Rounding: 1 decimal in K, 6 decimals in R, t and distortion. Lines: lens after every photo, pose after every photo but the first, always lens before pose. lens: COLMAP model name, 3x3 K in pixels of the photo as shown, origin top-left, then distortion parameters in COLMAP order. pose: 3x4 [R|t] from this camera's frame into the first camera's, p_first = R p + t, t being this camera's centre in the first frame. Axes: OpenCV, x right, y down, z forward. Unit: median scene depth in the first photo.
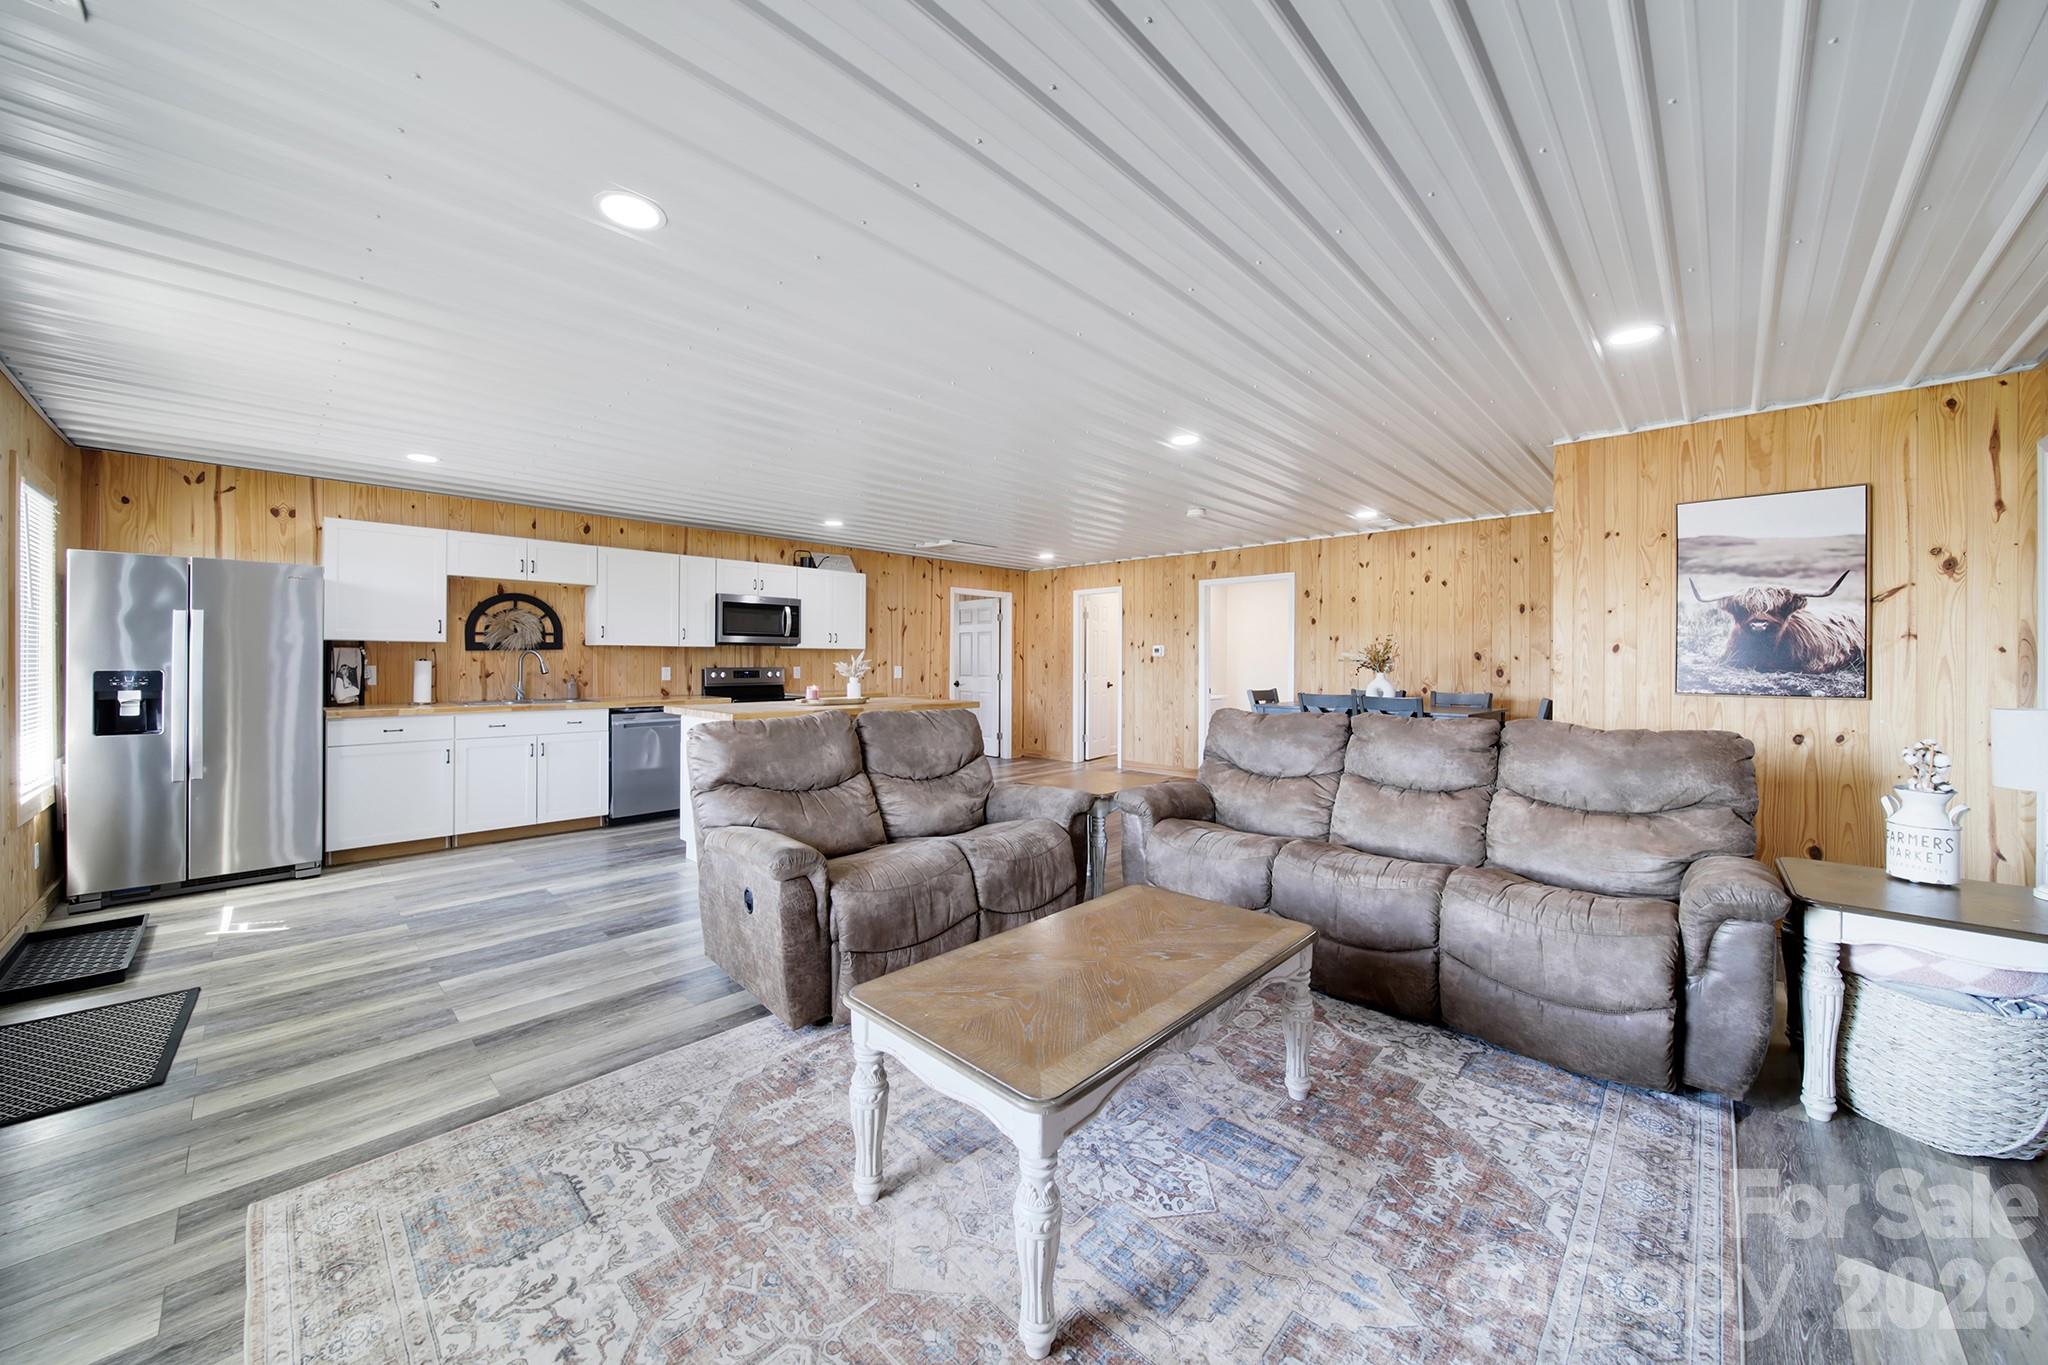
lens RADIAL K [[739.0, 0, 1031.1], [0, 739.0, 661.2], [0, 0, 1]] dist [-0.002088, 0.000021]
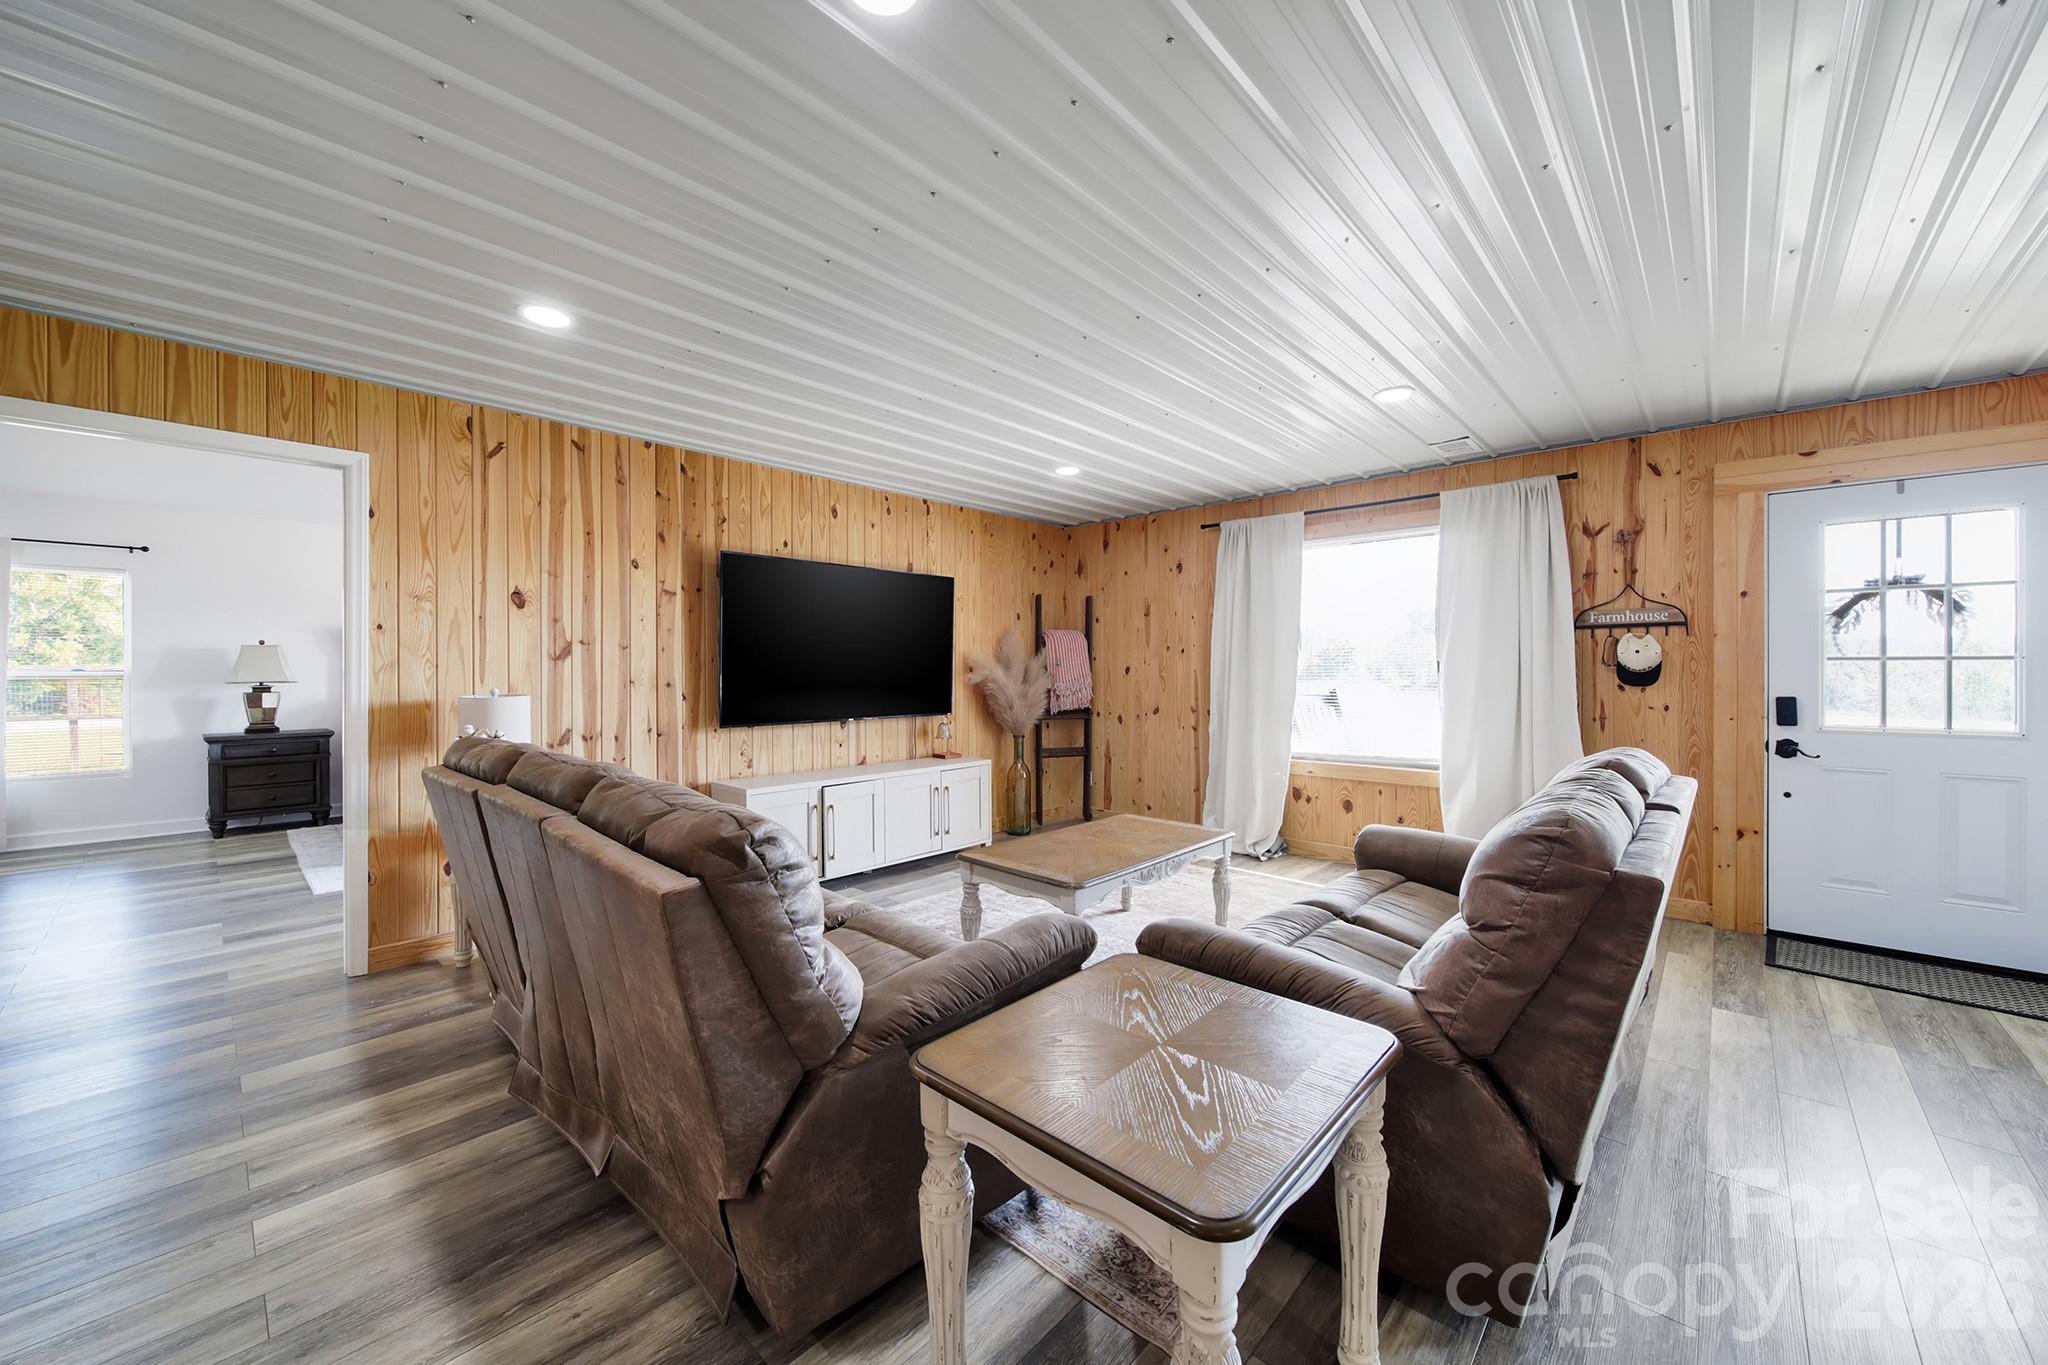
lens RADIAL K [[739.0, 0, 1026.0], [0, 739.0, 670.9], [0, 0, 1]] dist [-0.002088, 0.000021]
pose [[-0.999679, -0.003667, -0.025065, 0.130653], [-0.003791, 0.999981, 0.004904, 0.000328], [0.025046, 0.004997, -0.999674, 1.073906]]
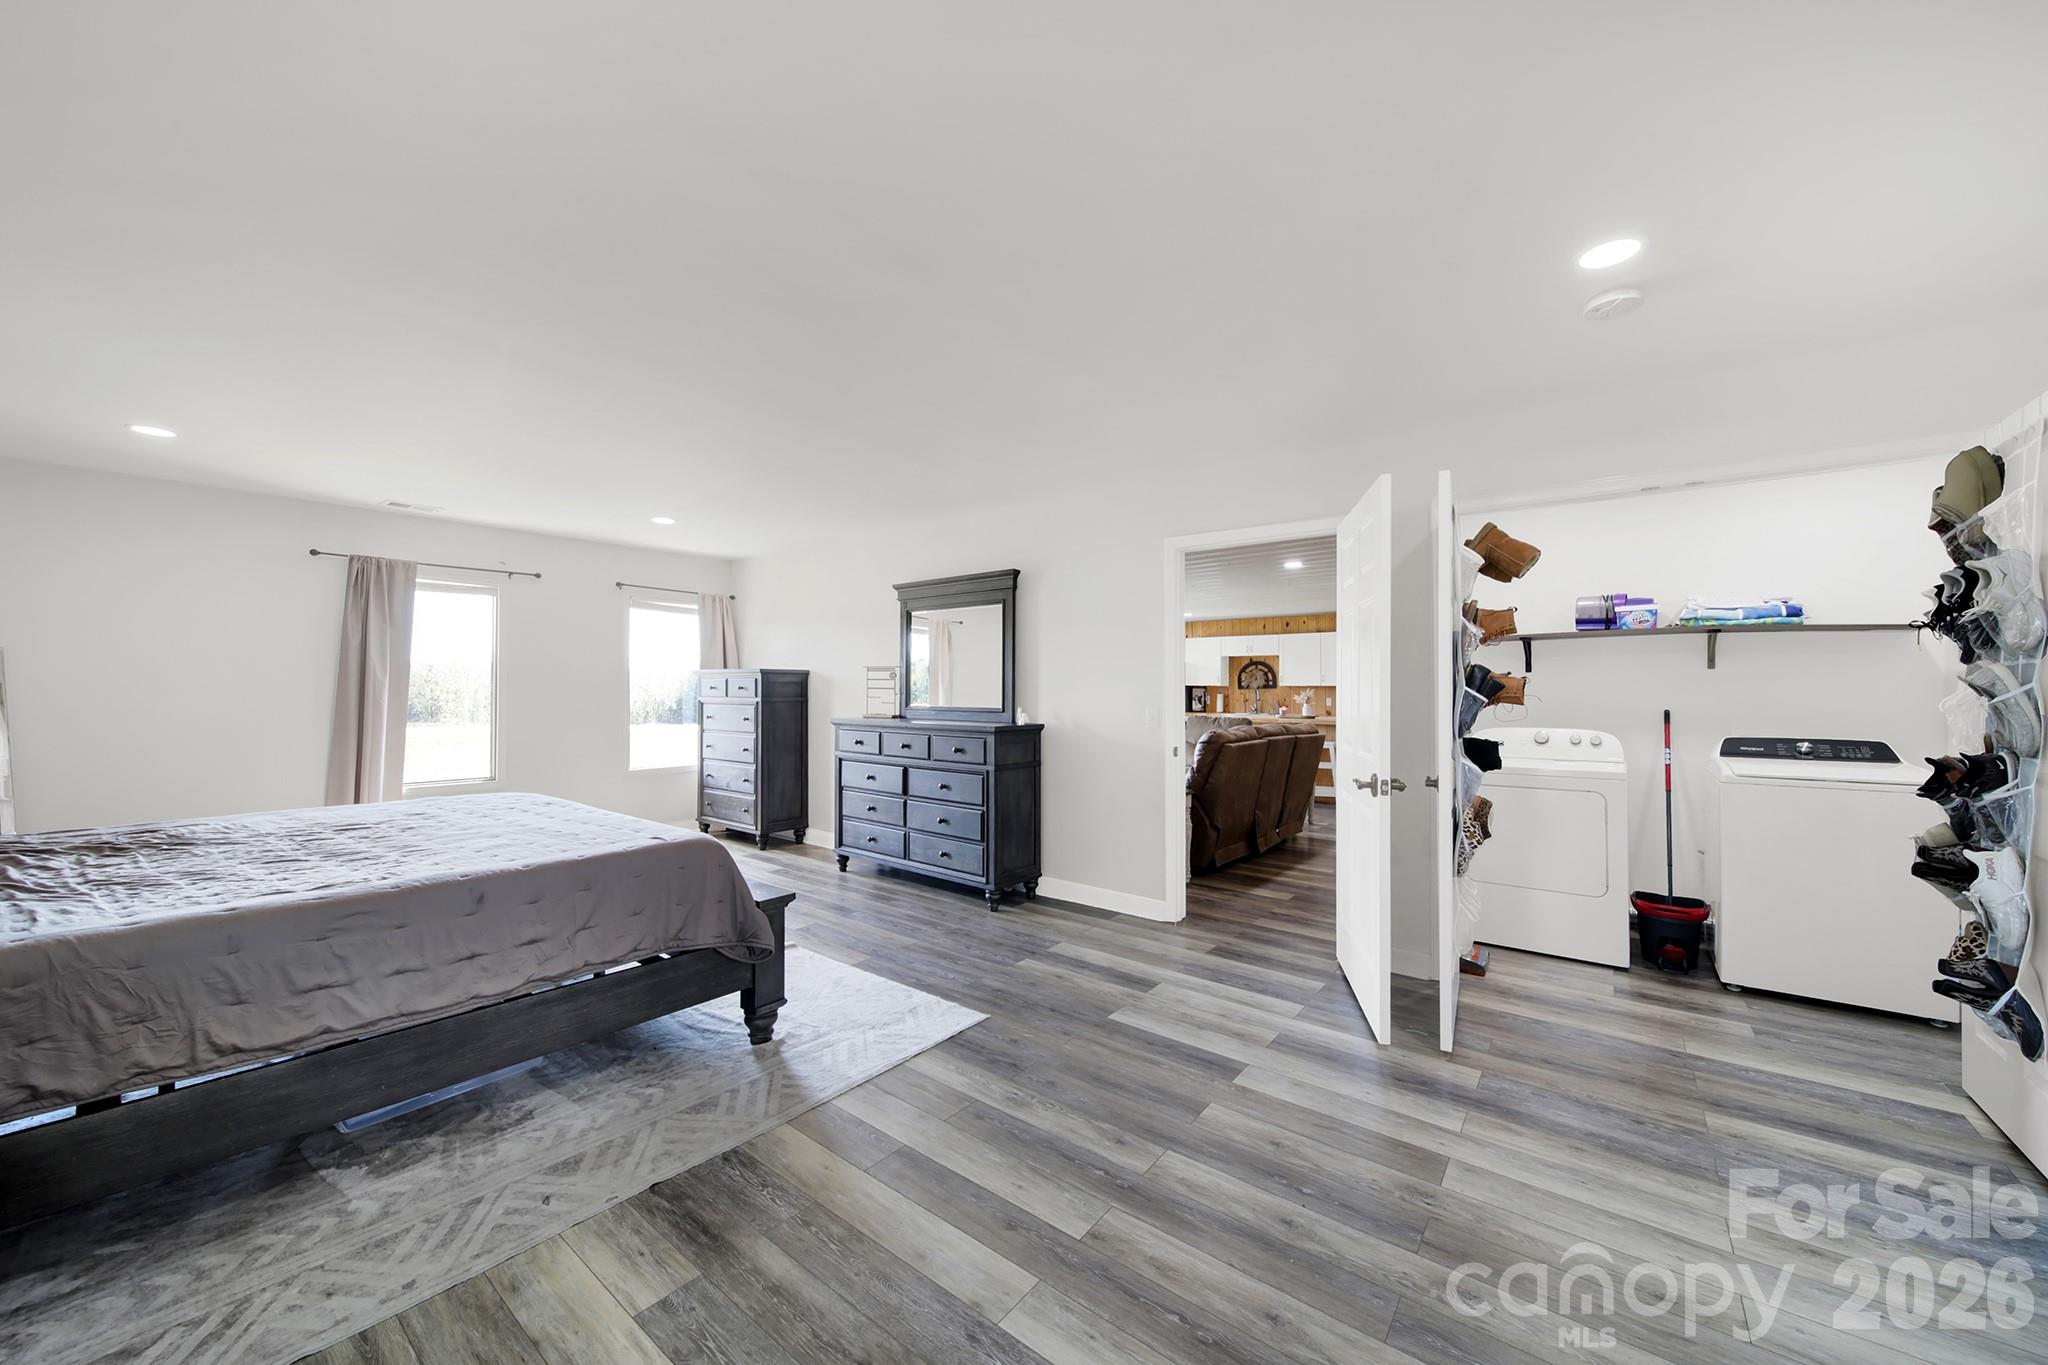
lens RADIAL K [[739.0, 0, 1031.3], [0, 739.0, 681.0], [0, 0, 1]] dist [-0.002088, 0.000021]
pose [[0.093715, -0.013600, -0.995506, 1.531342], [-0.009550, 0.999848, -0.014558, -0.000374], [0.995553, 0.010871, 0.093571, 0.201971]]
